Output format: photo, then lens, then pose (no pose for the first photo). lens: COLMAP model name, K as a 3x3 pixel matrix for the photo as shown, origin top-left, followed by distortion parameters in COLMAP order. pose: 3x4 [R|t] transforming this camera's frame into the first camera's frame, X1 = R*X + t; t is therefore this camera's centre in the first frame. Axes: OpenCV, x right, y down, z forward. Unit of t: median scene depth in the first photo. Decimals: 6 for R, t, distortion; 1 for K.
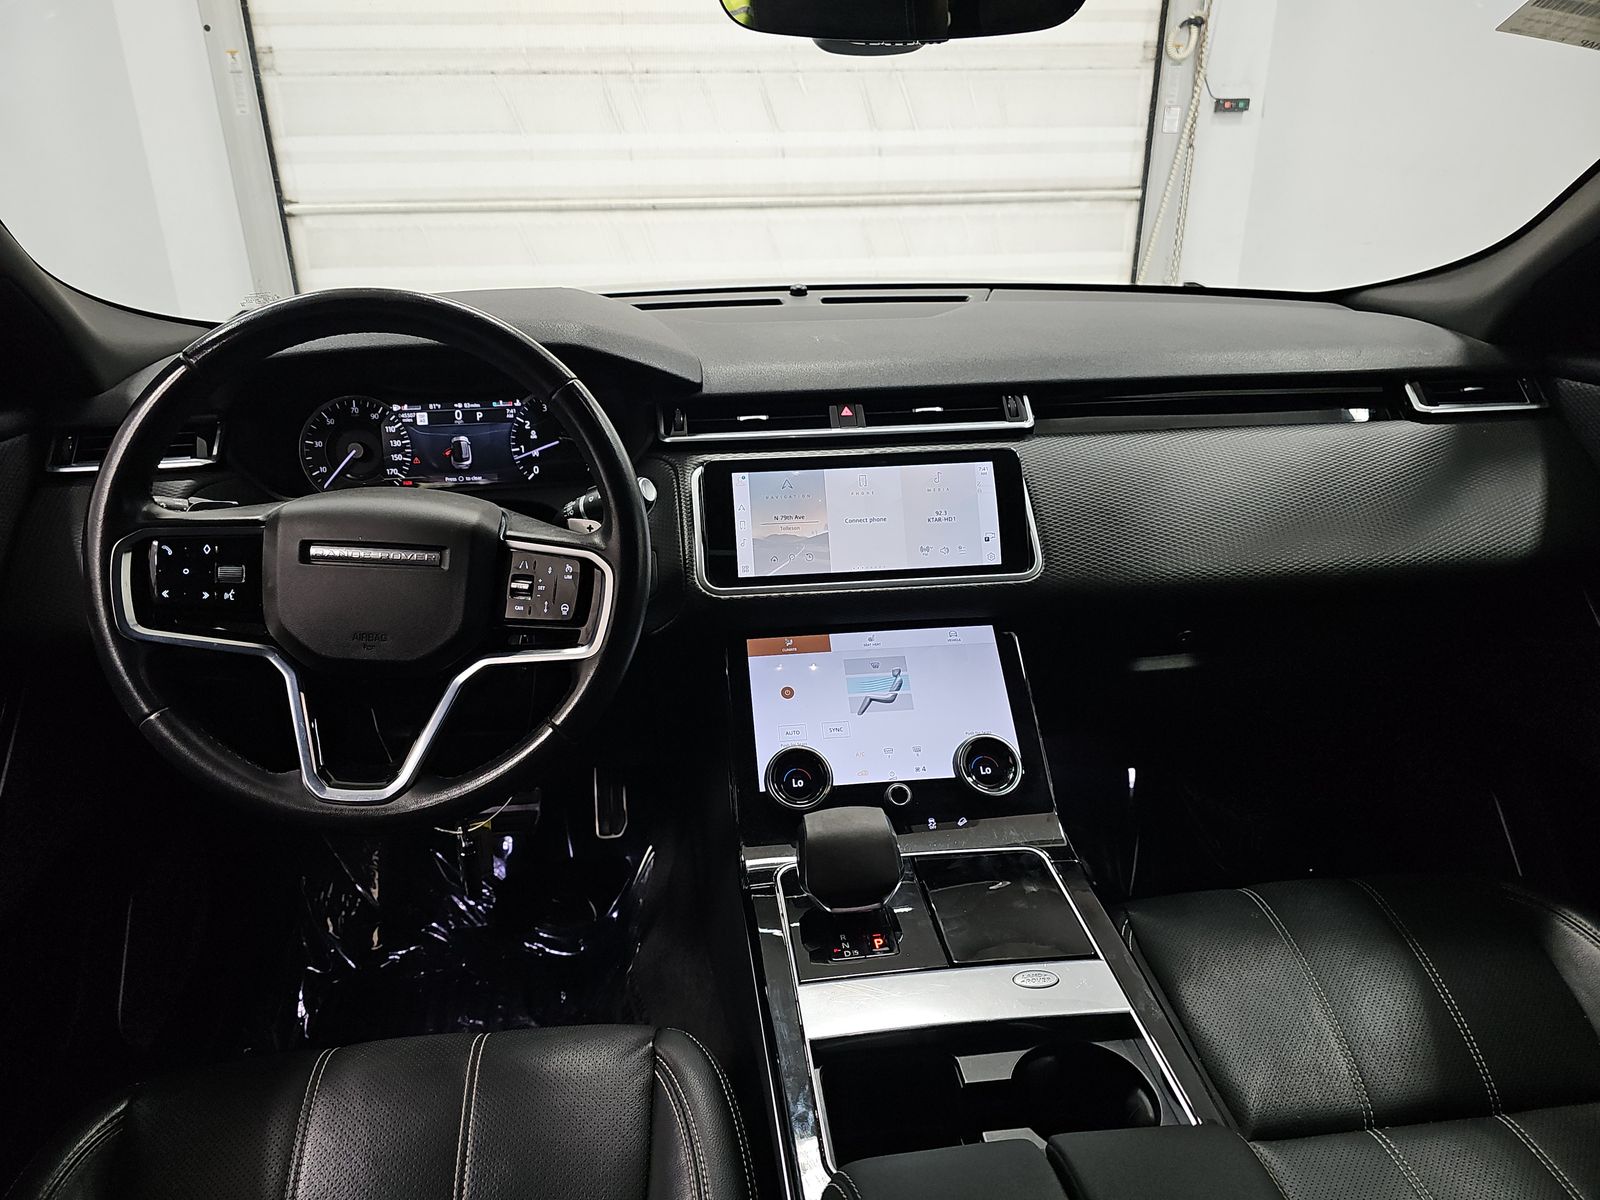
lens RADIAL K [[1061.0, 0, 800.0], [0, 1061.0, 600.0], [0, 0, 1]] dist [0.034464, -0.036253]
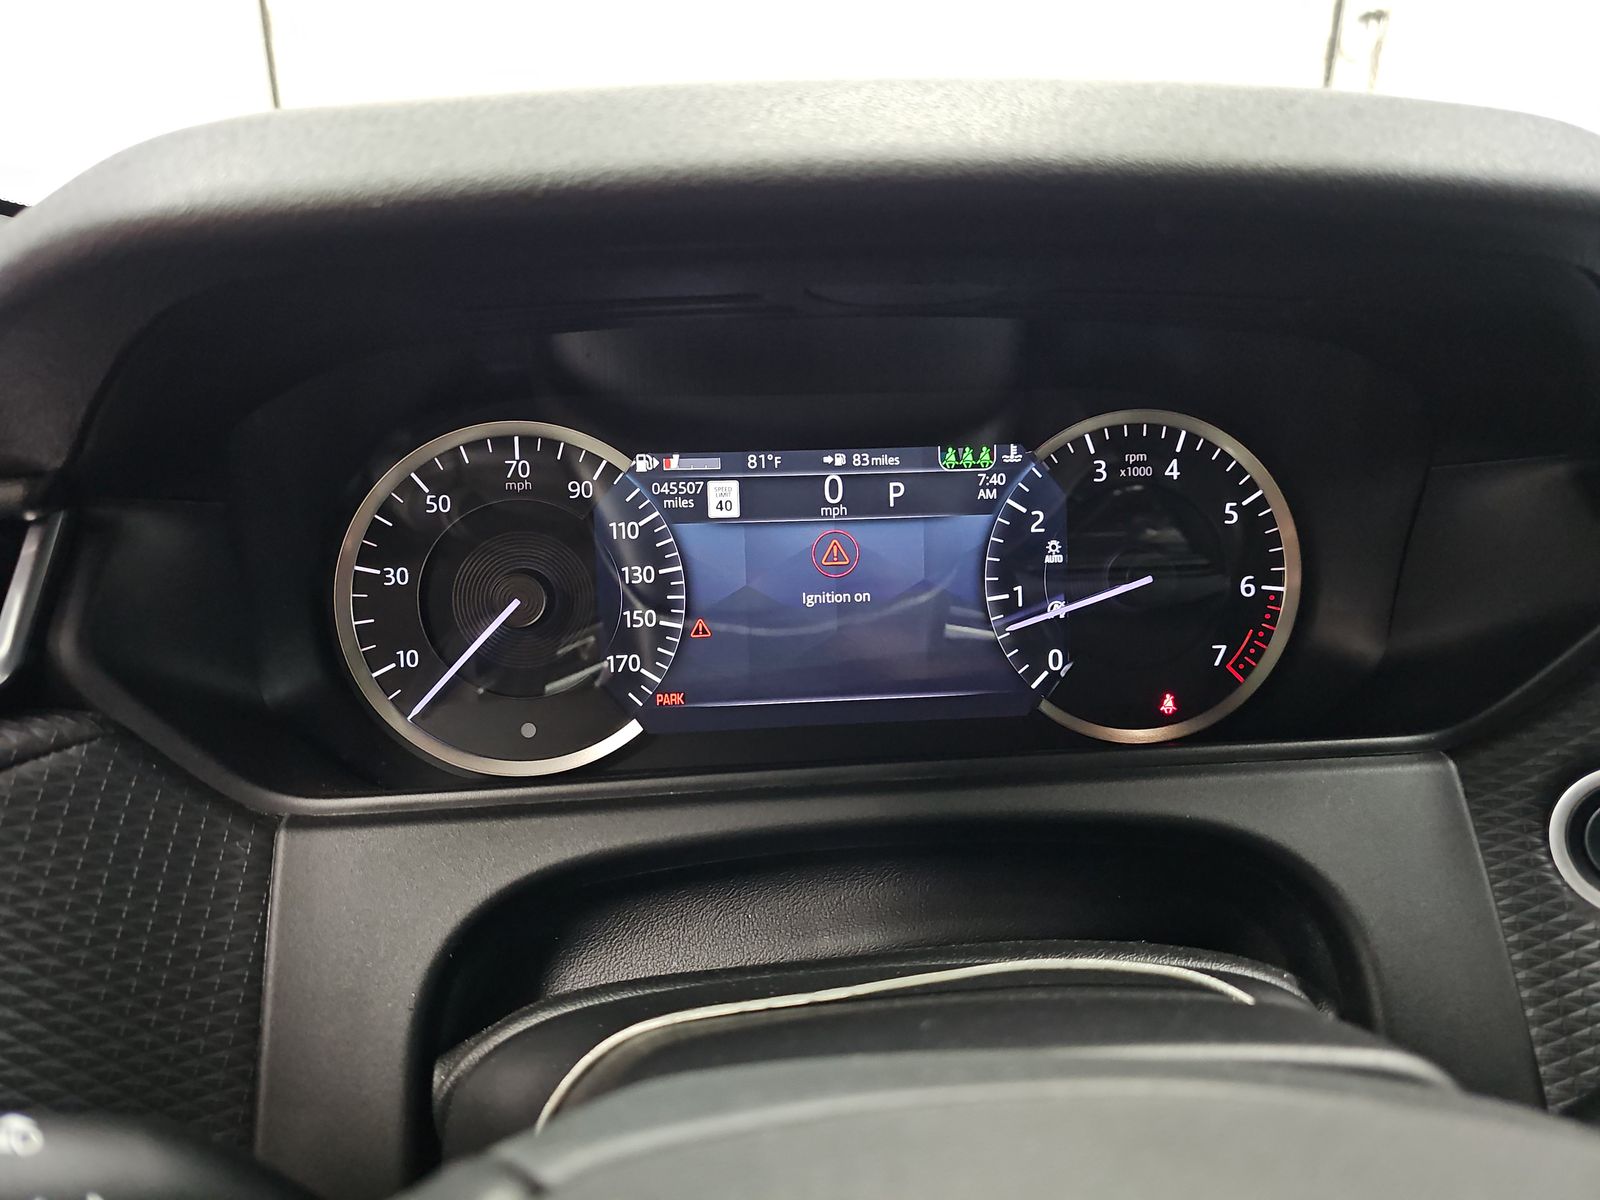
lens RADIAL K [[1061.0, 0, 800.0], [0, 1061.0, 600.0], [0, 0, 1]] dist [0.034464, -0.036253]
pose [[0.999606, 0.023770, -0.014930, -0.325854], [-0.024276, 0.999102, -0.034714, -0.129388], [0.014091, 0.035063, 0.999286, 0.684629]]
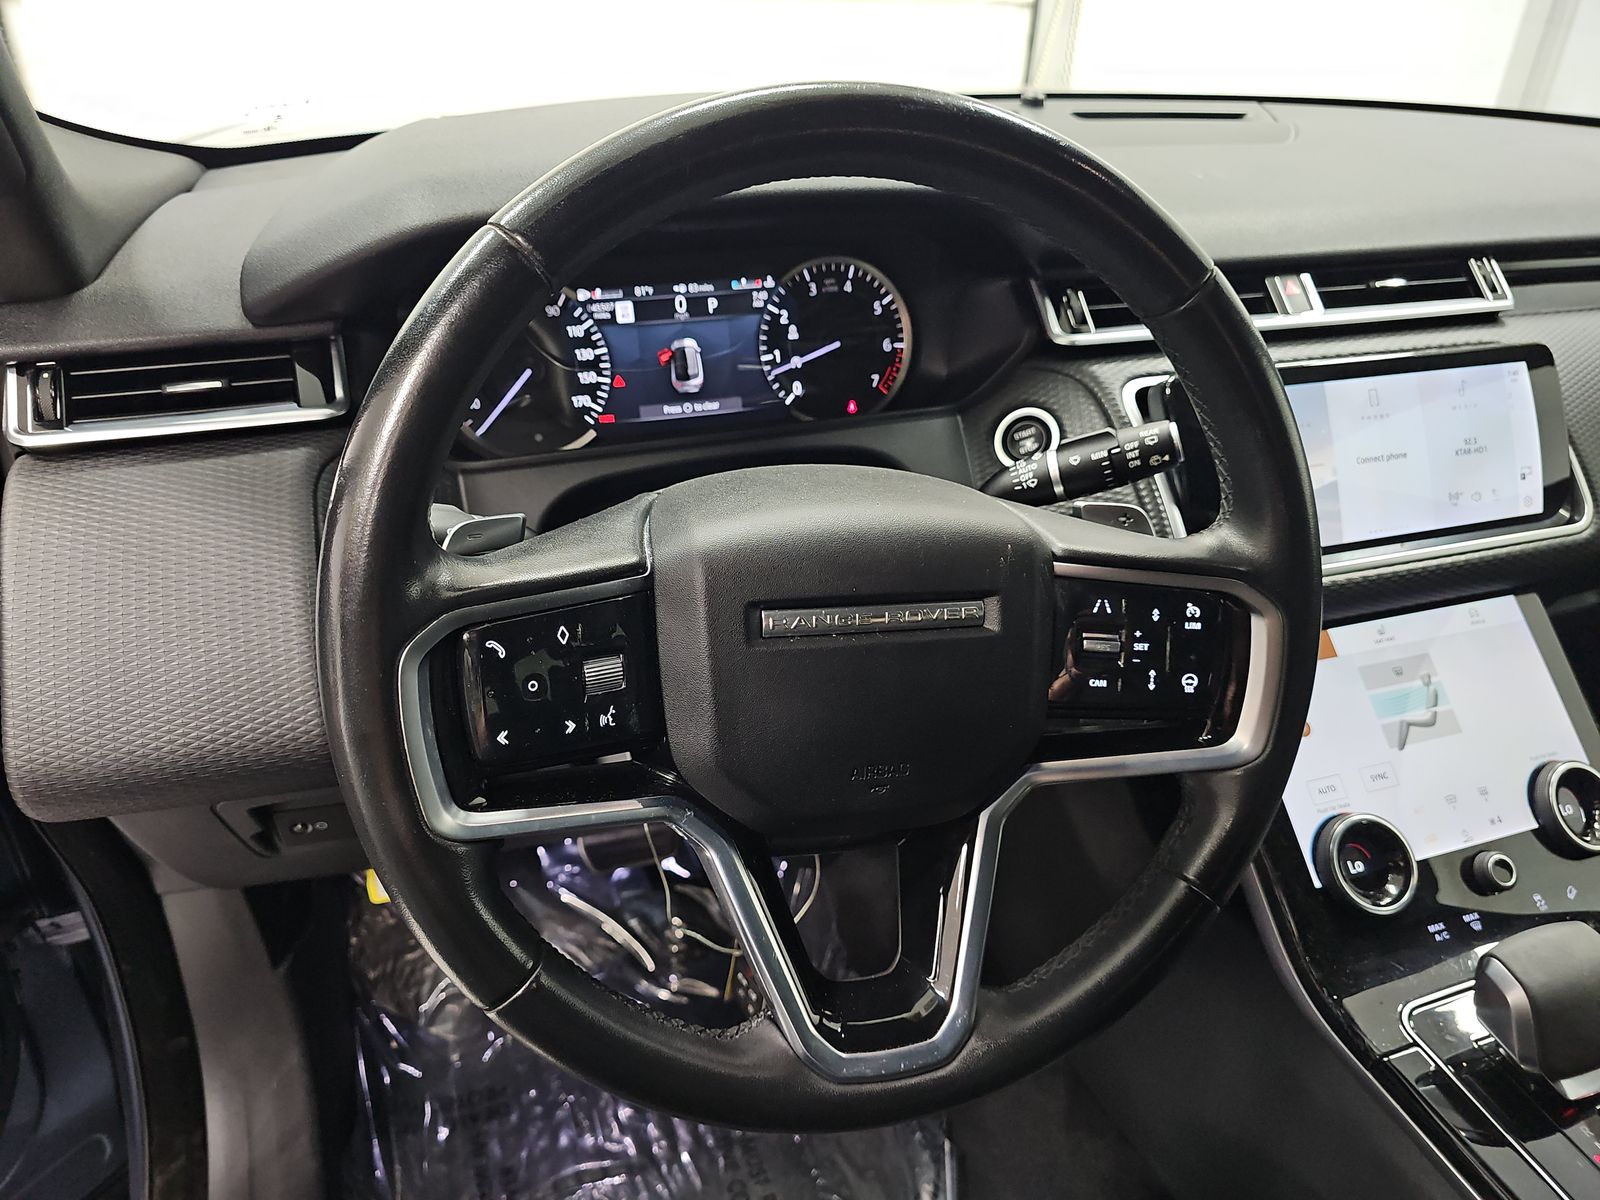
lens RADIAL K [[1061.0, 0, 800.0], [0, 1061.0, 600.0], [0, 0, 1]] dist [0.034464, -0.036253]
pose [[0.977890, -0.075827, 0.194889, -0.387418], [0.046162, 0.987227, 0.152484, -0.095011], [-0.203963, -0.140116, 0.968900, 0.360929]]
